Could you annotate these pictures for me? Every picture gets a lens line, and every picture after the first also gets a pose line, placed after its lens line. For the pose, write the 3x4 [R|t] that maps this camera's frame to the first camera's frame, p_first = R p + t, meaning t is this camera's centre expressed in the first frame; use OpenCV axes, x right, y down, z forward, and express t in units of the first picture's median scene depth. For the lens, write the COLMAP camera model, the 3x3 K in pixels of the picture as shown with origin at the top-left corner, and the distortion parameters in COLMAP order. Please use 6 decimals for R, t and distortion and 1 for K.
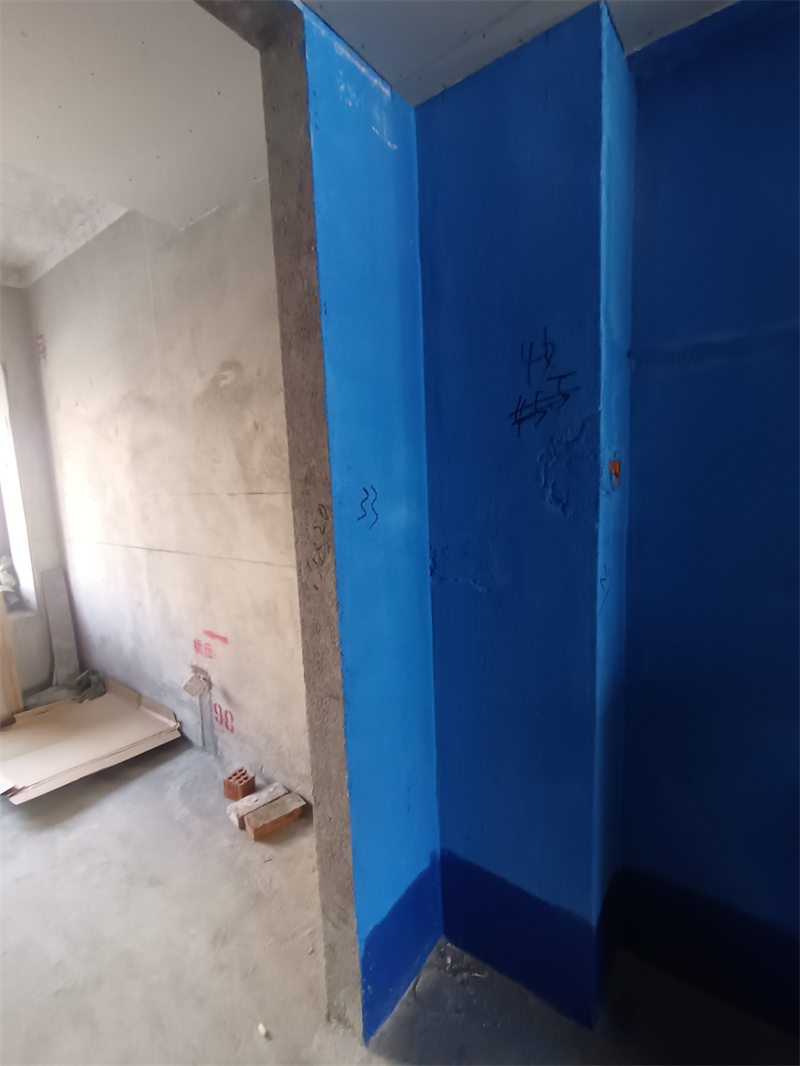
lens RADIAL K [[485.2, 0, 402.7], [0, 485.2, 535.3], [0, 0, 1]] dist [-0.004734, 0.000517]
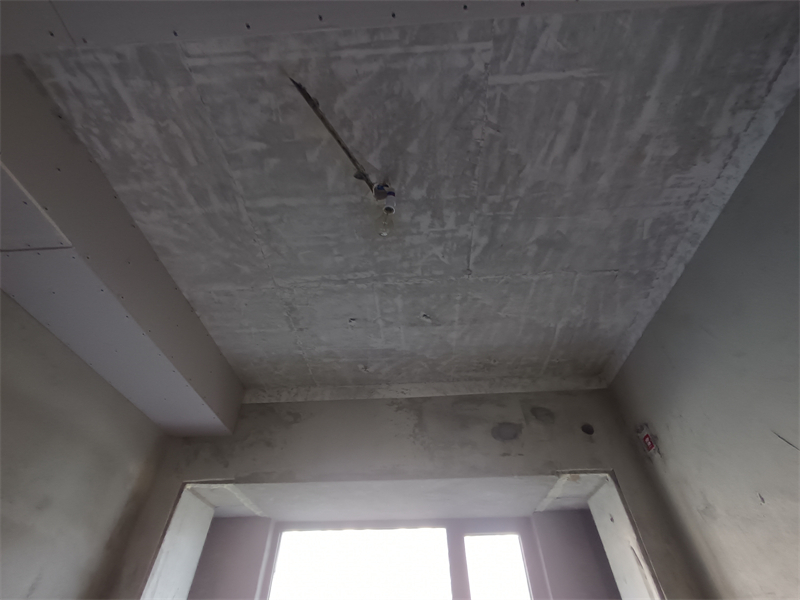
lens RADIAL K [[364.1, 0, 398.1], [0, 364.1, 303.9], [0, 0, 1]] dist [-0.004734, 0.000517]
pose [[0.538677, -0.561464, -0.628161, -0.505376], [-0.127647, 0.682585, -0.719572, -0.063969], [0.832787, 0.467799, 0.296023, 0.406766]]
